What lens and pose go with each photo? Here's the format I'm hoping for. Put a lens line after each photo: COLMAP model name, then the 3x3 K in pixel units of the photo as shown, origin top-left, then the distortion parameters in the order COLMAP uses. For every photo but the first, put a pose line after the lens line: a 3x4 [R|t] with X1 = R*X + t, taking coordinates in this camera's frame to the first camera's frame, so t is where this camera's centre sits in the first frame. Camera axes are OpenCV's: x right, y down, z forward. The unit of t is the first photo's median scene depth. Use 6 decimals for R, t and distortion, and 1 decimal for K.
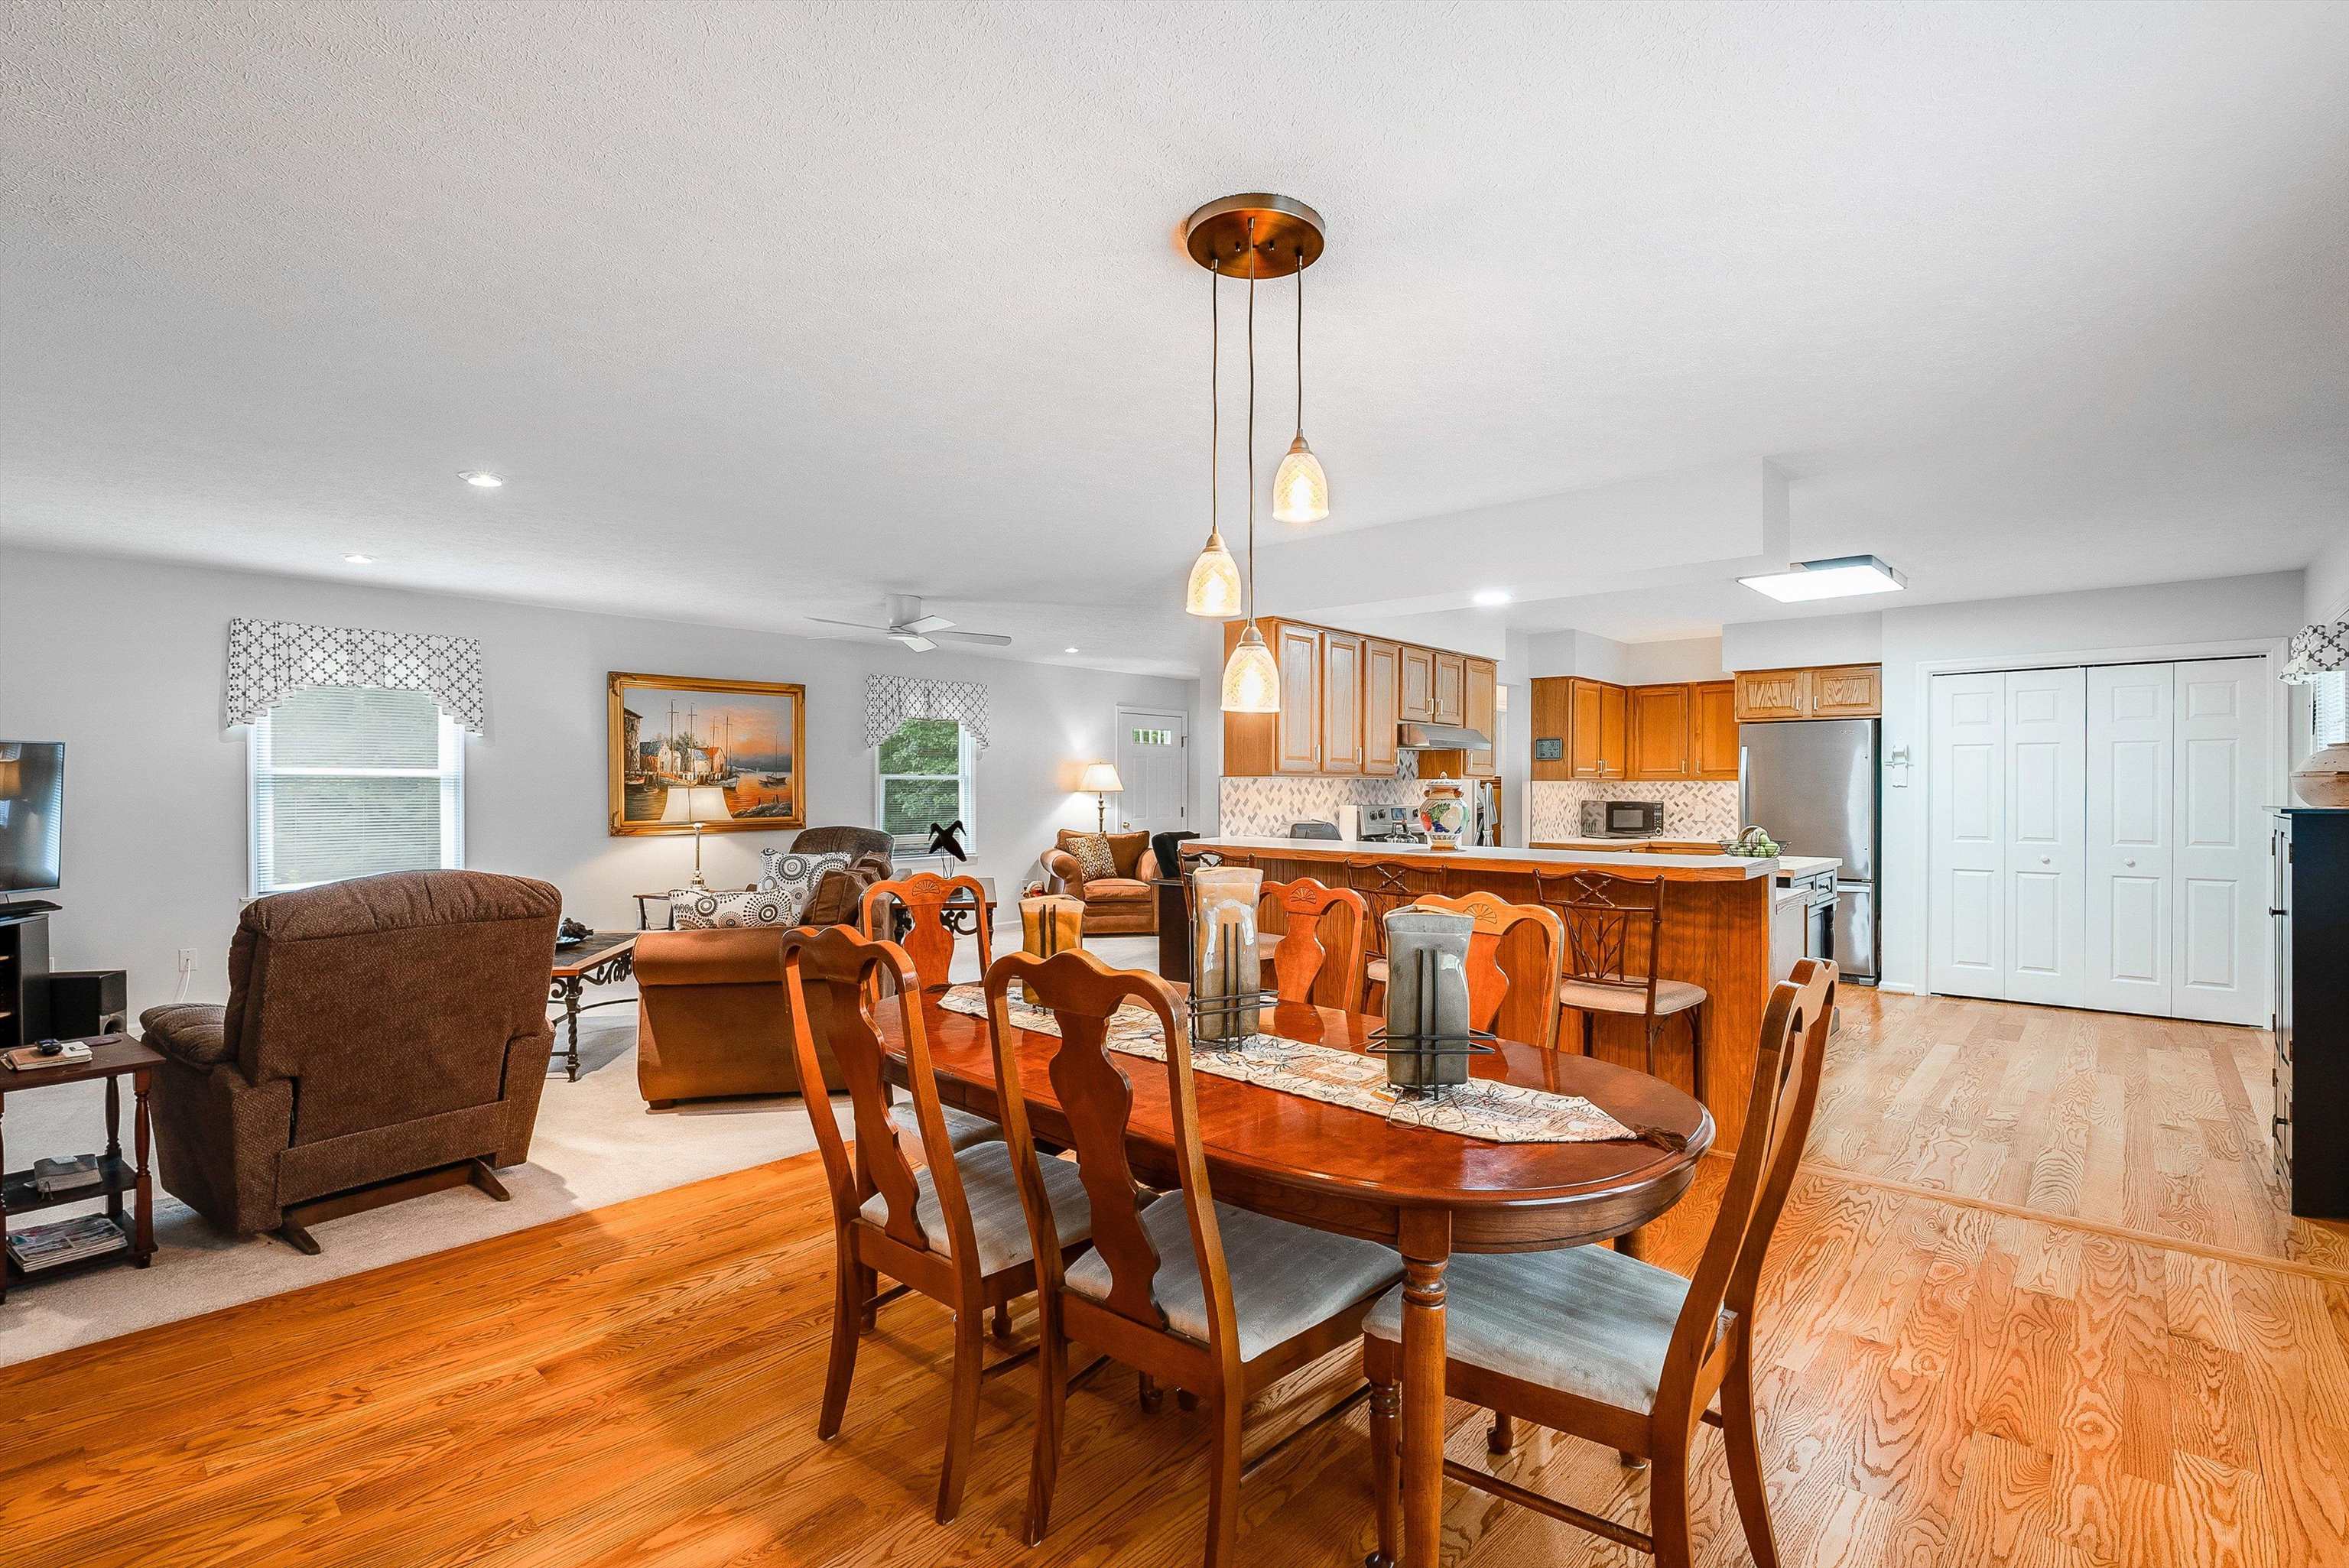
lens RADIAL K [[1106.5, 0, 1179.3], [0, 1106.5, 797.7], [0, 0, 1]] dist [-0.000657, 0.000092]
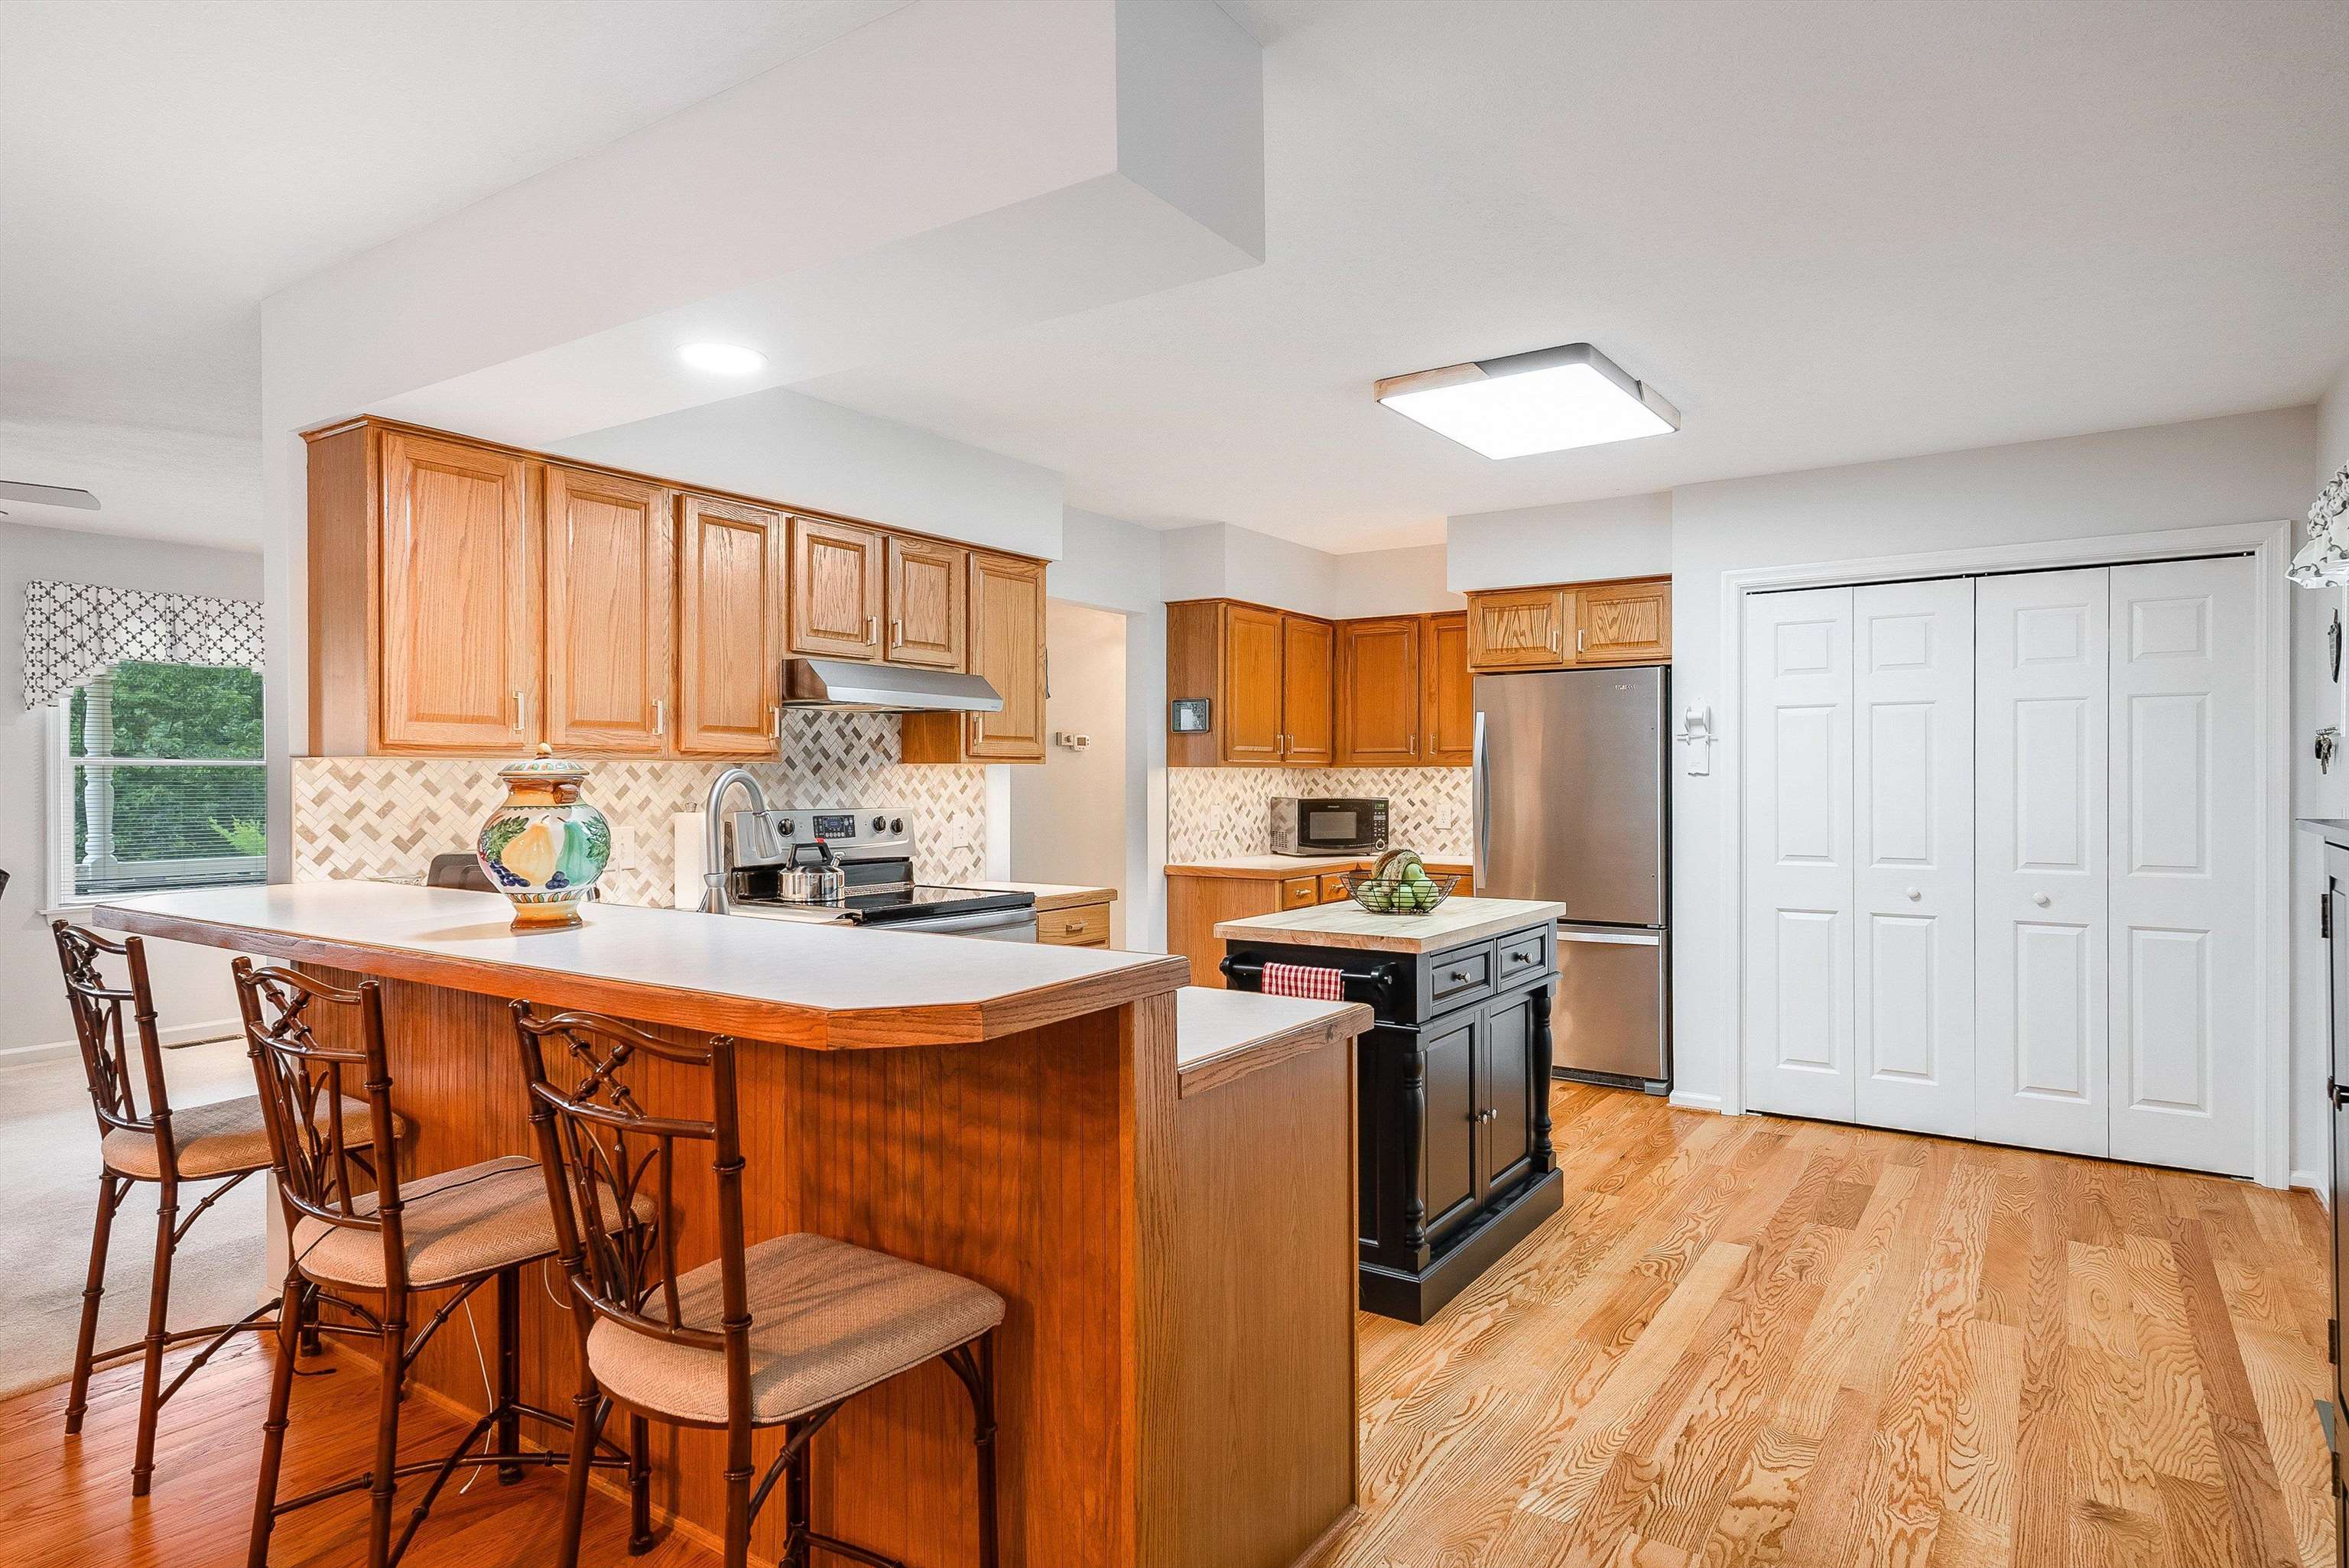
lens RADIAL K [[1340.3, 0, 1163.0], [0, 1340.3, 790.8], [0, 0, 1]] dist [0.022393, 0.002403]
pose [[0.992755, -0.003531, 0.120105, 0.213102], [0.003487, 0.999994, 0.000577, -0.002089], [-0.120106, -0.000155, 0.992761, 0.234524]]
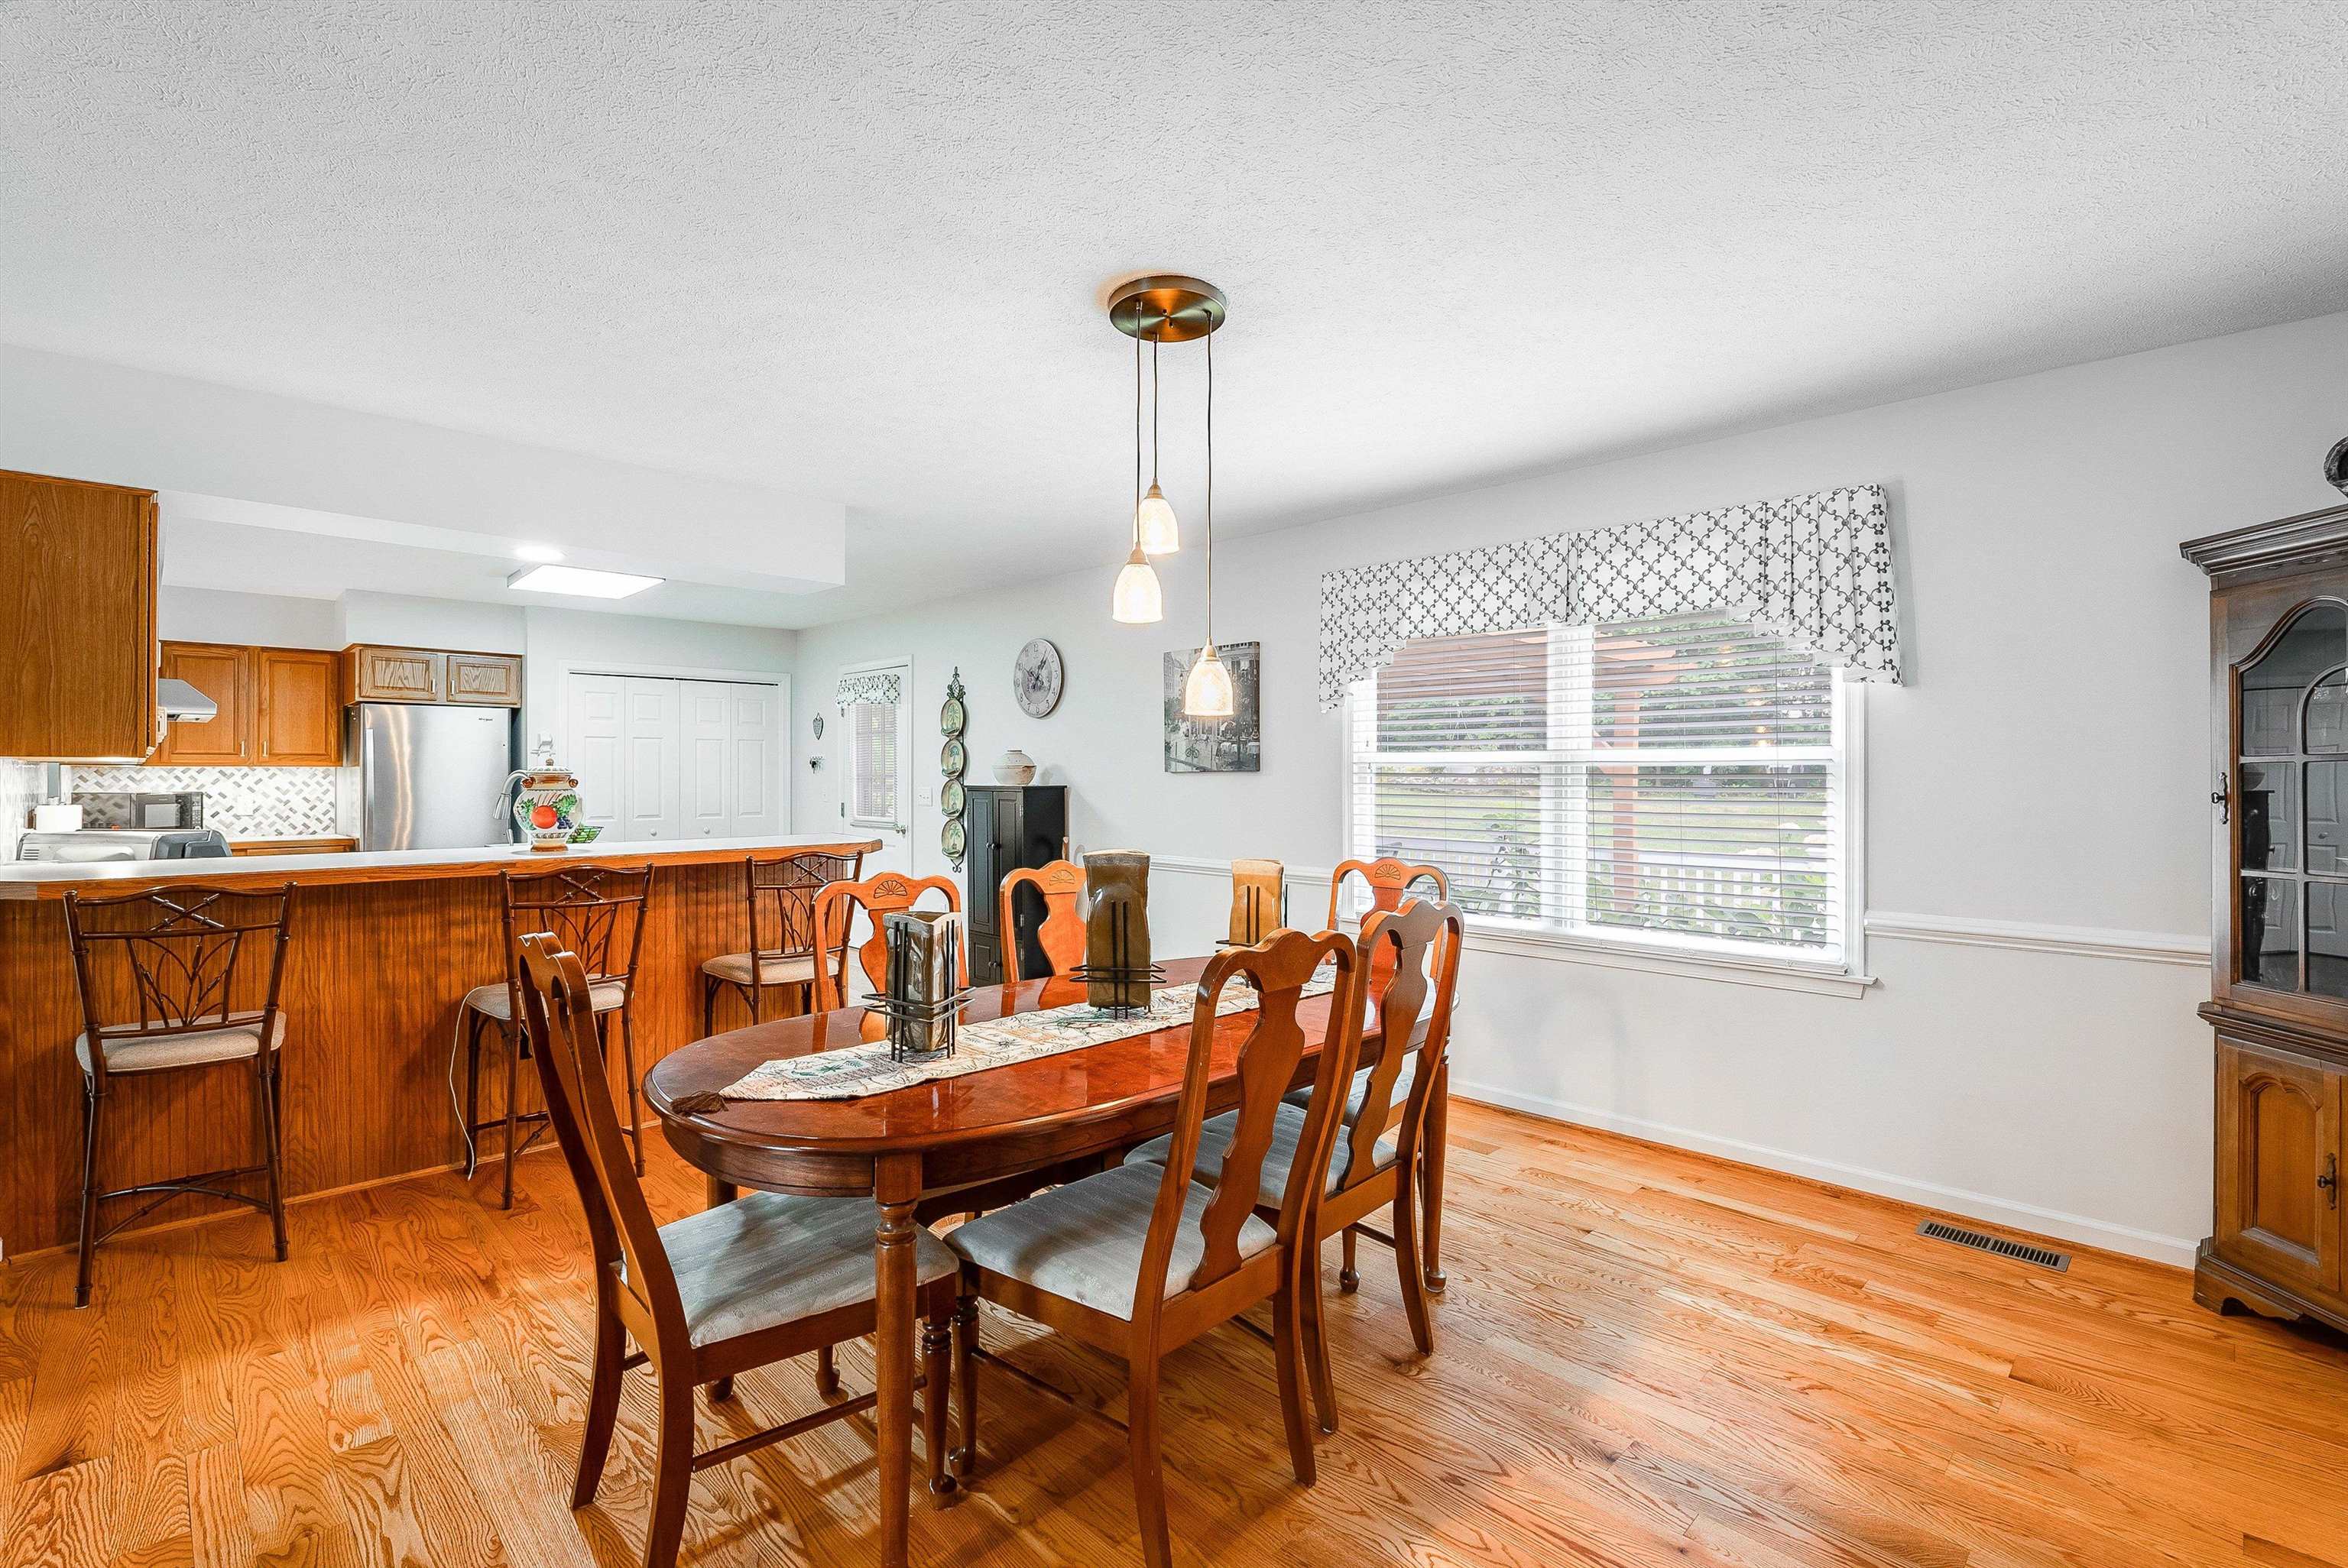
lens RADIAL K [[1106.0, 0, 1182.3], [0, 1106.0, 774.7], [0, 0, 1]] dist [-0.000657, 0.000092]
pose [[0.101374, -0.002211, 0.994846, -0.280885], [0.008744, 0.999961, 0.001331, -0.004027], [-0.994810, 0.008564, 0.101390, 0.223248]]
